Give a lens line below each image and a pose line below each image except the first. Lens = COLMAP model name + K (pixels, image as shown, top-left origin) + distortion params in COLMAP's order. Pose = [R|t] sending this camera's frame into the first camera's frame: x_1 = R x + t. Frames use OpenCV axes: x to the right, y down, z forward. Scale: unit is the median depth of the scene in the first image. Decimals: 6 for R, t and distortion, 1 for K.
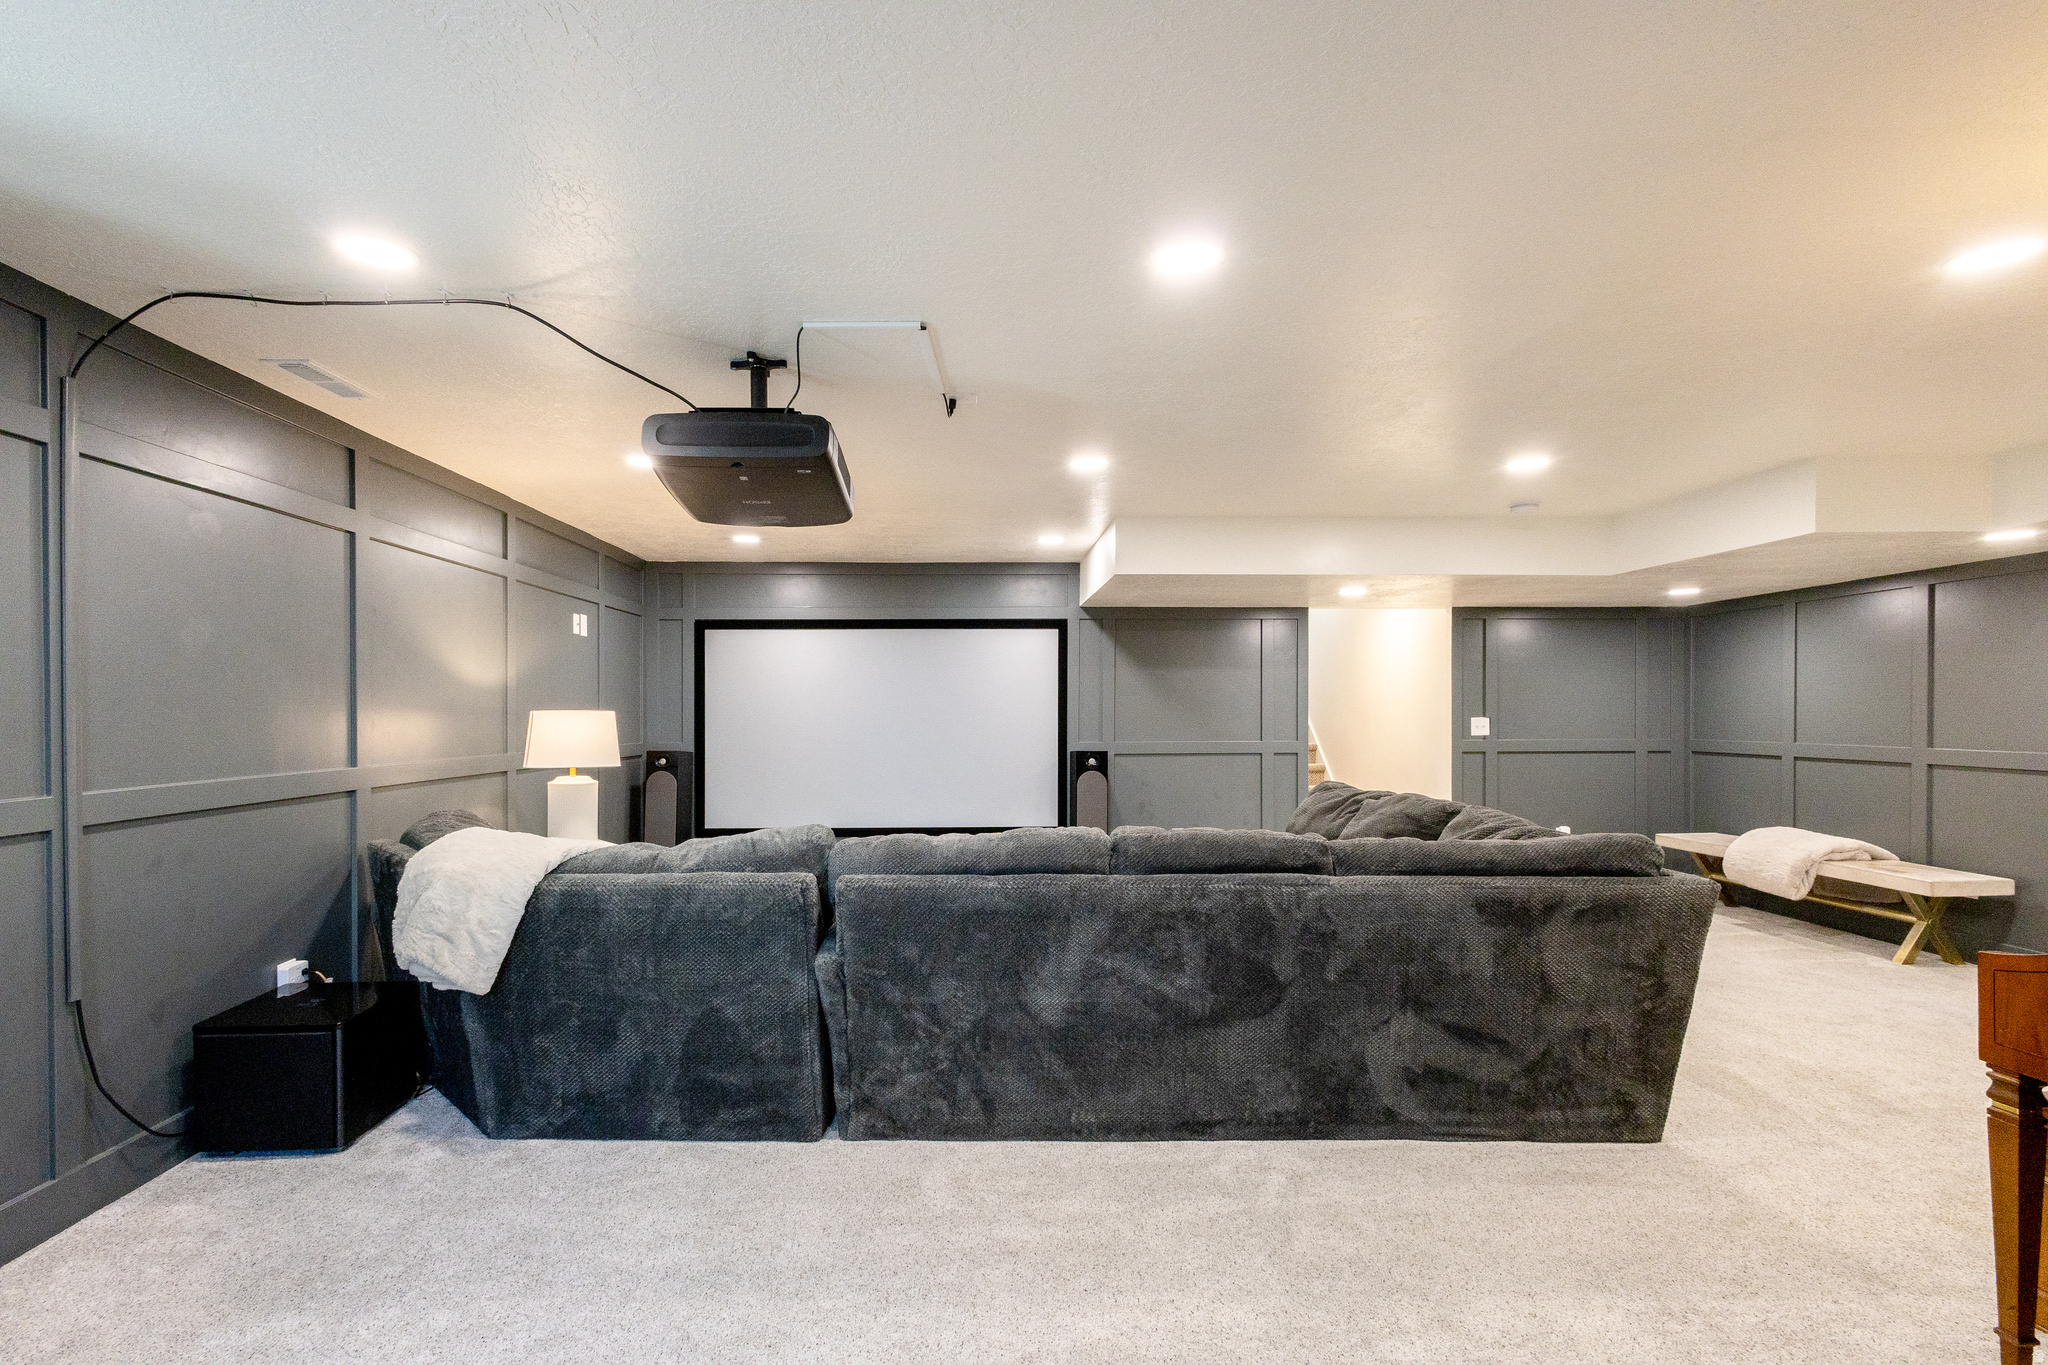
lens RADIAL K [[947.0, 0, 995.2], [0, 947.0, 715.2], [0, 0, 1]] dist [0.011721, 0.000023]
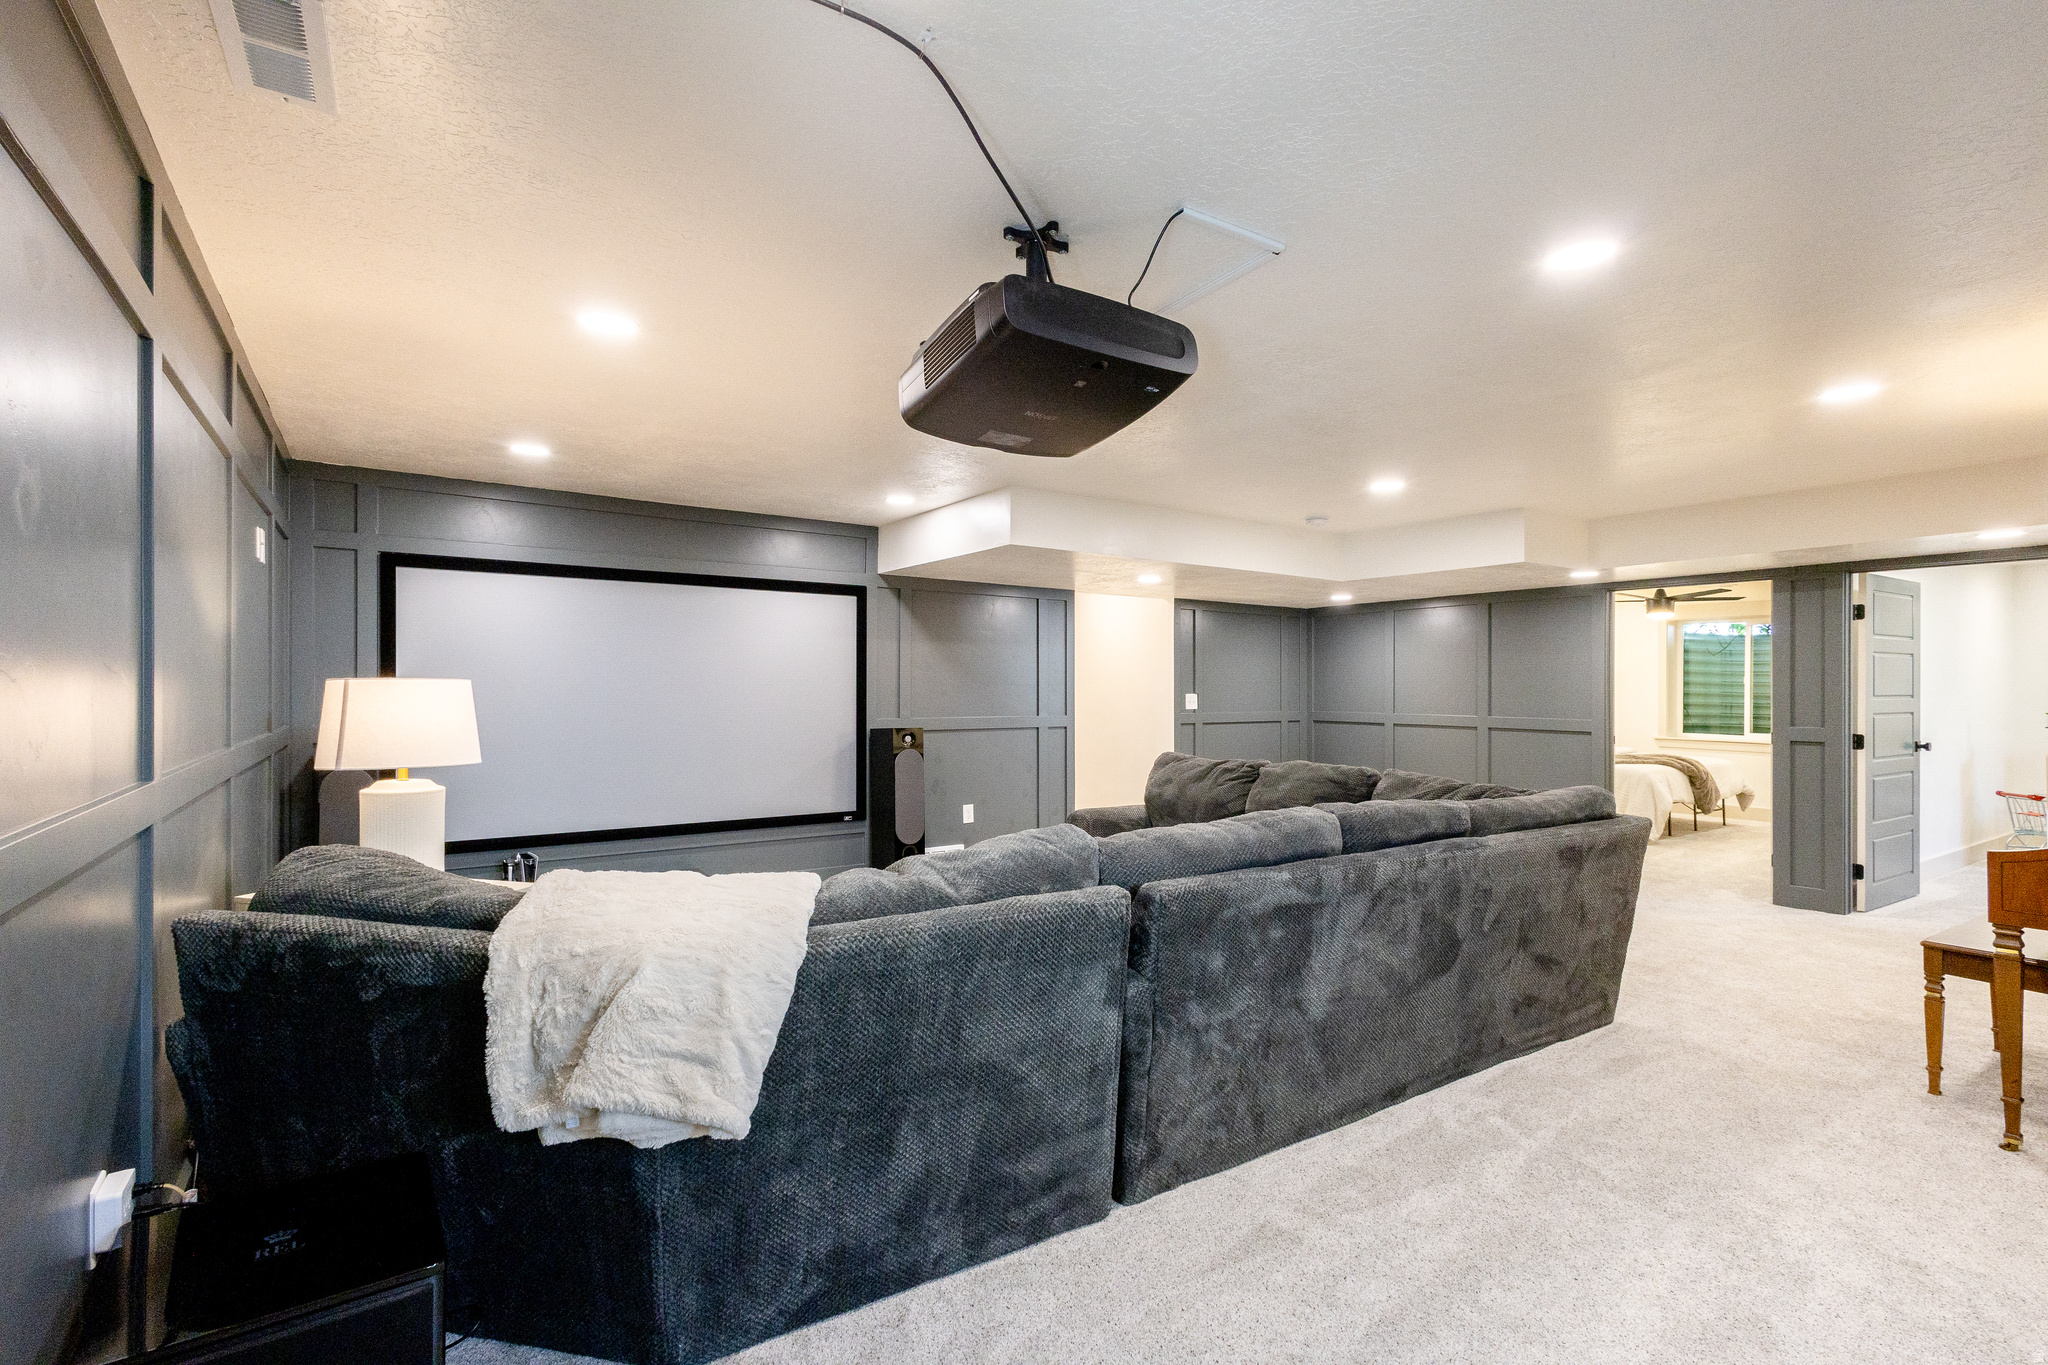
lens RADIAL K [[929.1, 0, 1024.0], [0, 929.1, 682.5], [0, 0, 1]] dist [0.010644, 0.000346]
pose [[0.839807, 0.010062, 0.542792, -0.683651], [-0.005739, 0.999937, -0.009657, 0.001695], [-0.542855, 0.004995, 0.839812, 0.369376]]
